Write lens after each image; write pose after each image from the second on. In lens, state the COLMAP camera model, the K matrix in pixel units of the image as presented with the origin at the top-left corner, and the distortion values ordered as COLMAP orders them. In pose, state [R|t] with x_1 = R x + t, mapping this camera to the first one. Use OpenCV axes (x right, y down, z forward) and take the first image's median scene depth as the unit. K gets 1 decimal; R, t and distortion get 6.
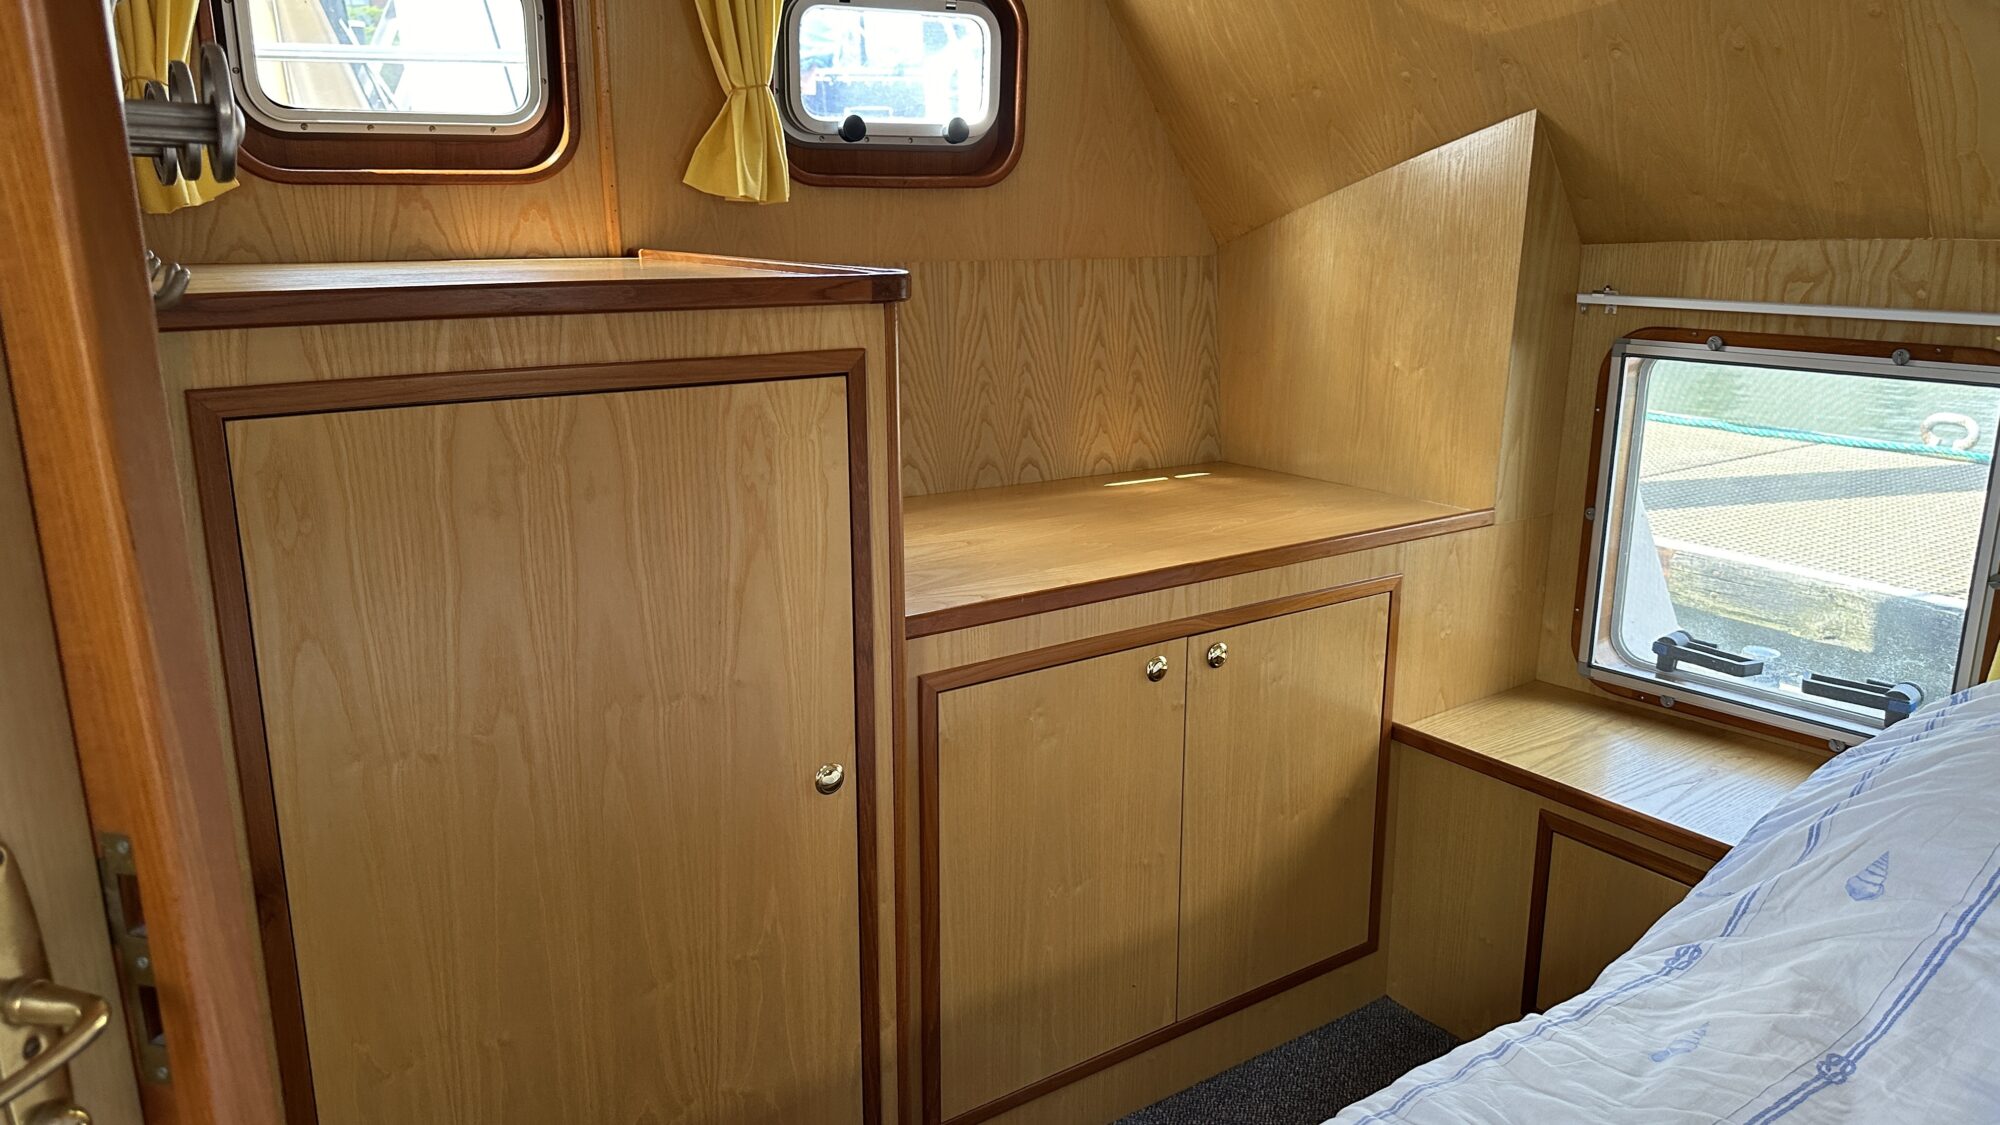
lens RADIAL K [[1410.6, 0, 1001.4], [0, 1410.6, 576.5], [0, 0, 1]] dist [-0.001858, -0.015303]
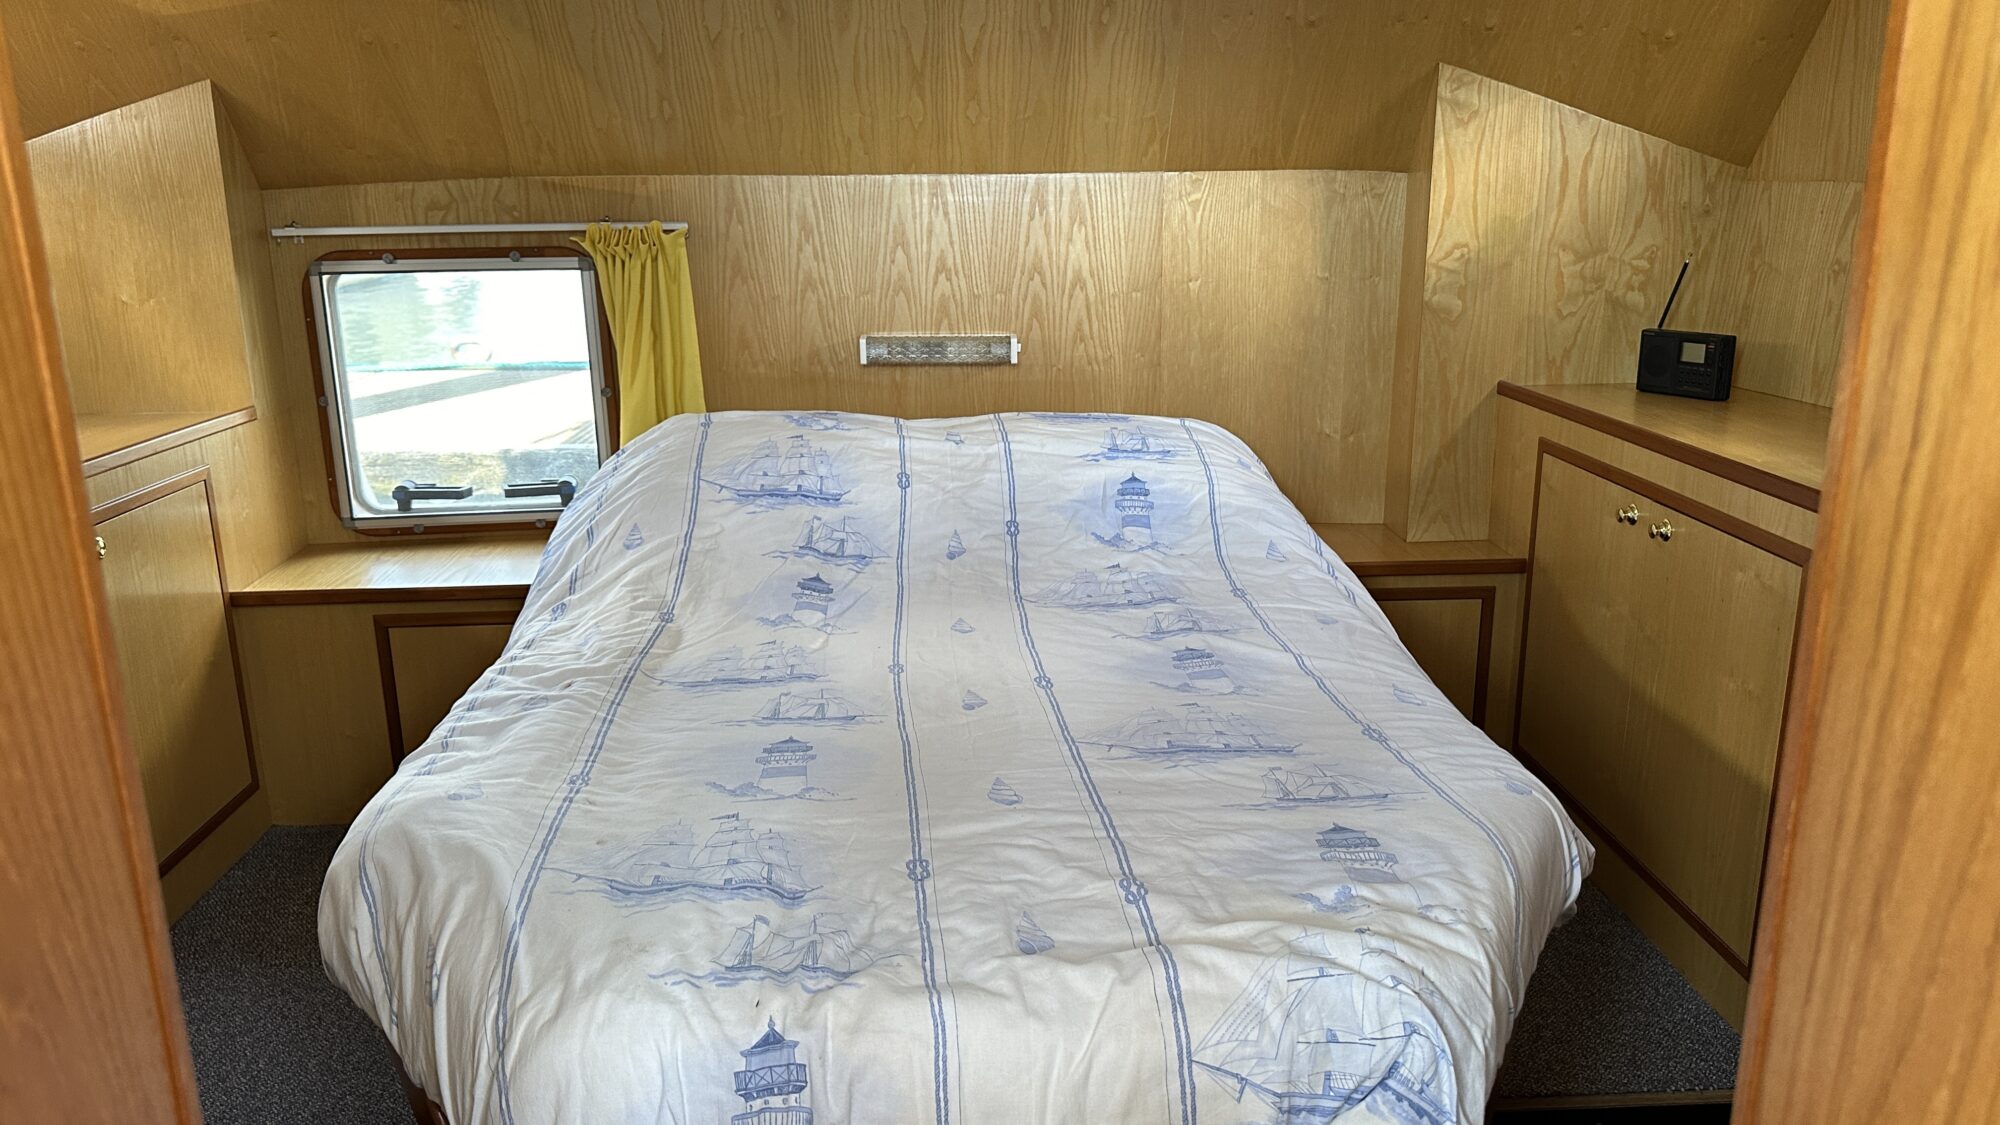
lens RADIAL K [[1410.6, 0, 991.8], [0, 1410.6, 566.0], [0, 0, 1]] dist [-0.001858, -0.015303]
pose [[0.533004, -0.228745, 0.814605, -0.362093], [0.224976, 0.966420, 0.124172, 0.084577], [-0.815654, 0.117083, 0.566568, -0.215218]]
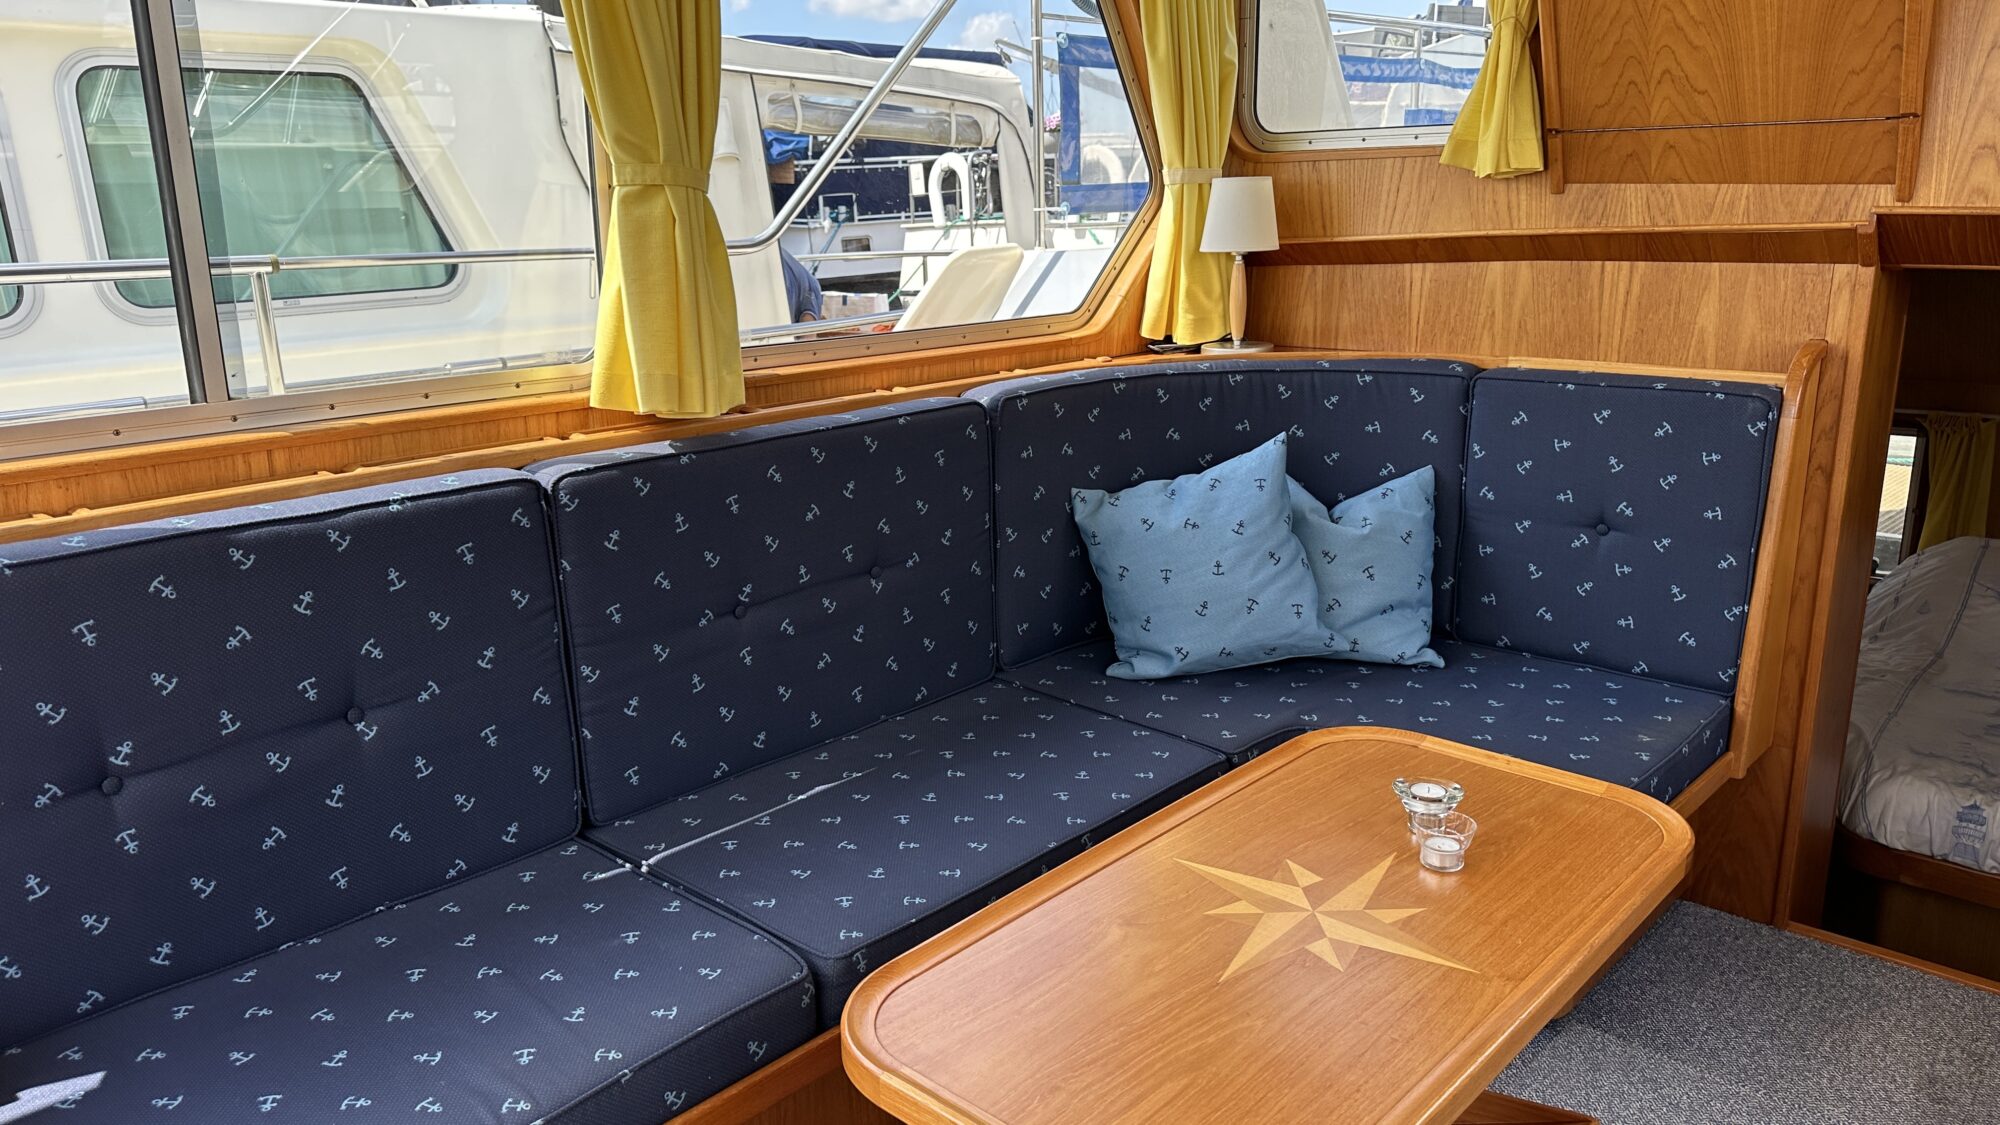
lens RADIAL K [[1410.6, 0, 994.2], [0, 1410.6, 572.0], [0, 0, 1]] dist [-0.001858, -0.015303]
pose [[0.979473, -0.065340, 0.190693, -1.255718], [0.062976, 0.997845, 0.018439, -0.031956], [-0.191487, -0.006052, 0.981477, -1.045241]]
